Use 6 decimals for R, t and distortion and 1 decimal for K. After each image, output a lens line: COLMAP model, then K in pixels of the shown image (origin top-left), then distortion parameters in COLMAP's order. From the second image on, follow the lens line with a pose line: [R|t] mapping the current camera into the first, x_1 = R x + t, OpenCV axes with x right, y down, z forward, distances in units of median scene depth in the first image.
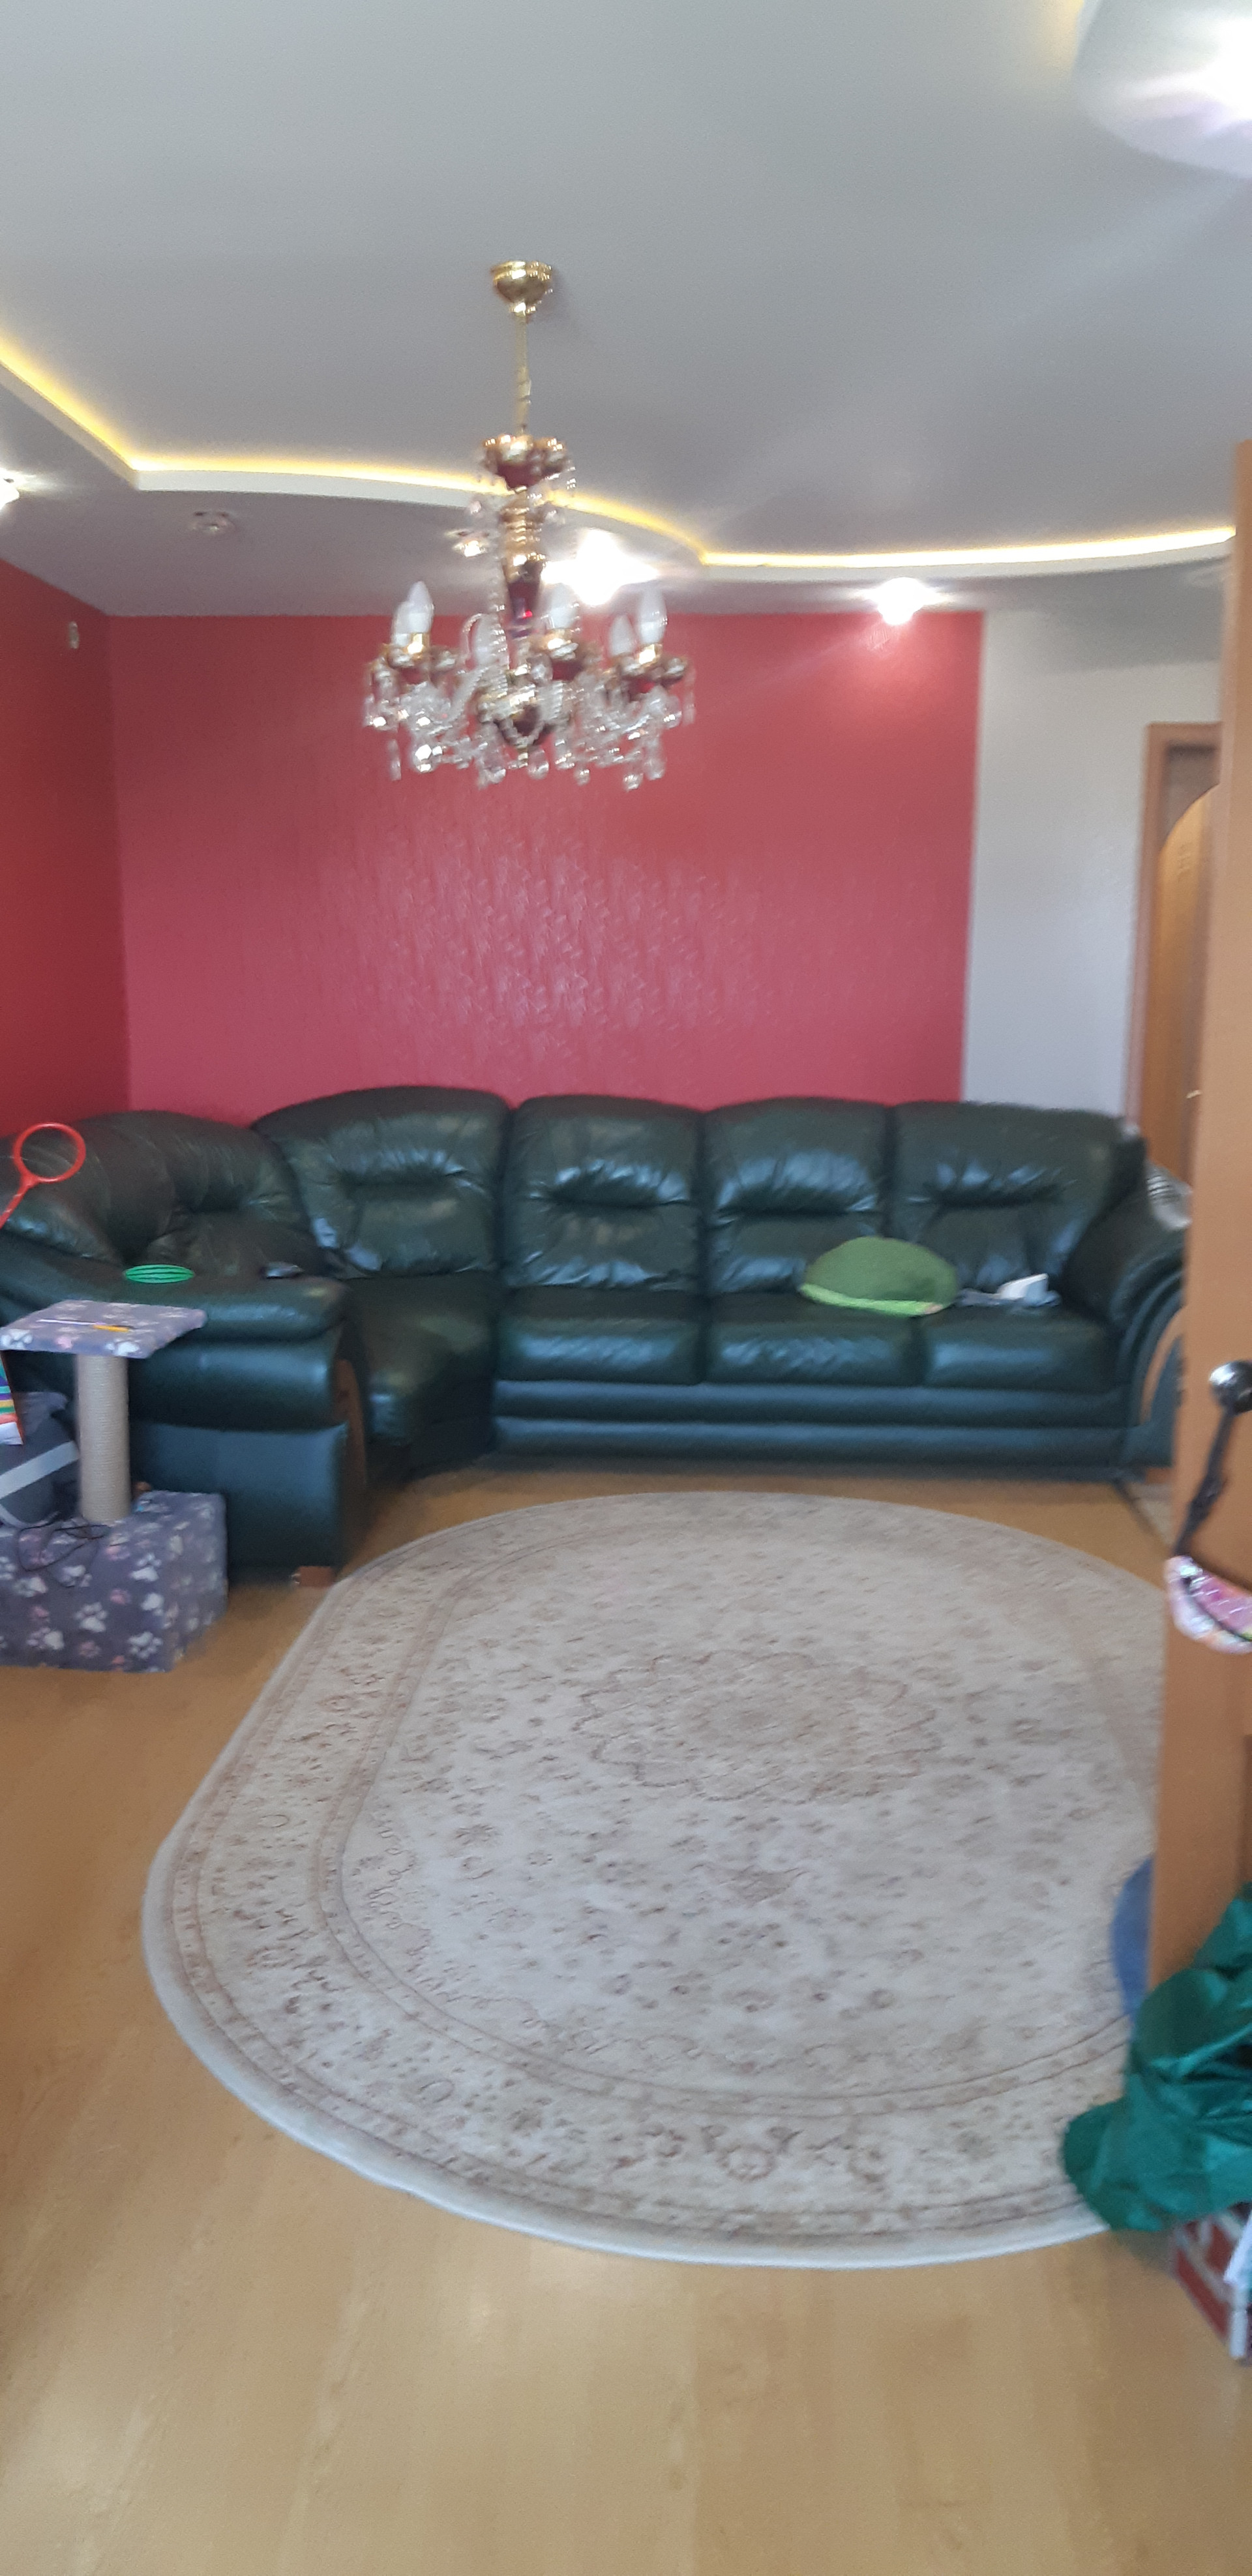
lens RADIAL K [[2028.0, 0, 626.0], [0, 2028.0, 1288.0], [0, 0, 1]] dist [0.141623, -0.204292]
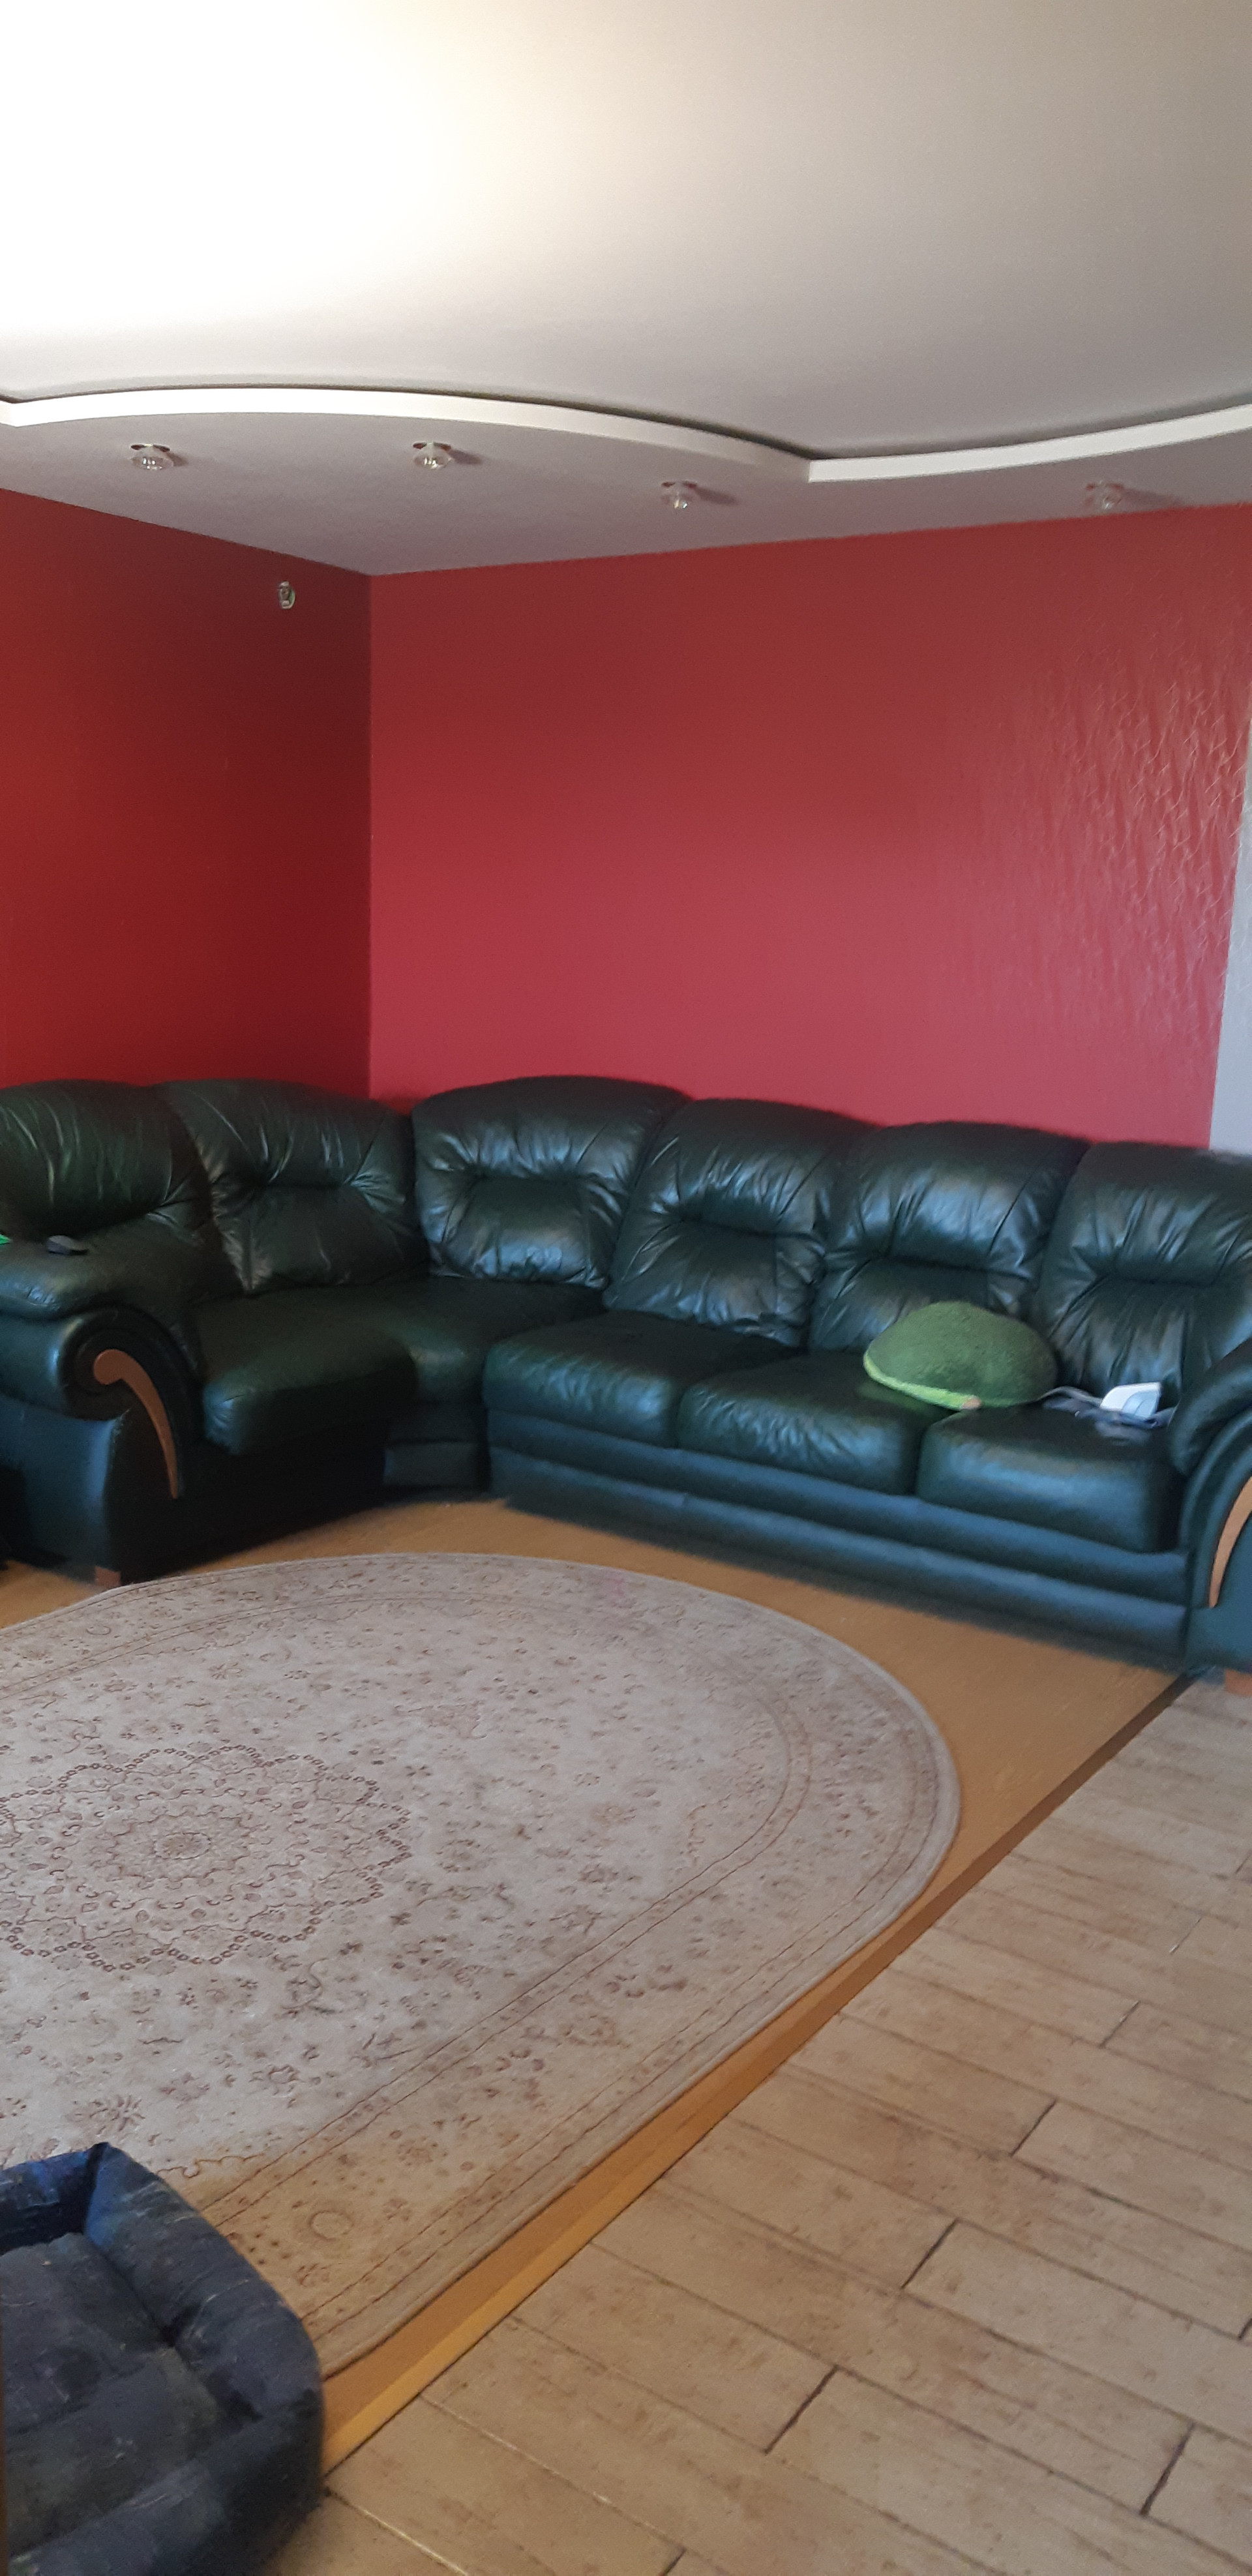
lens RADIAL K [[2028.0, 0, 626.0], [0, 2028.0, 1288.0], [0, 0, 1]] dist [0.141623, -0.204292]
pose [[0.844416, 0.124154, -0.521103, 0.426012], [-0.124368, 0.991628, 0.034728, -0.042918], [0.521052, 0.035484, 0.852787, 0.260483]]
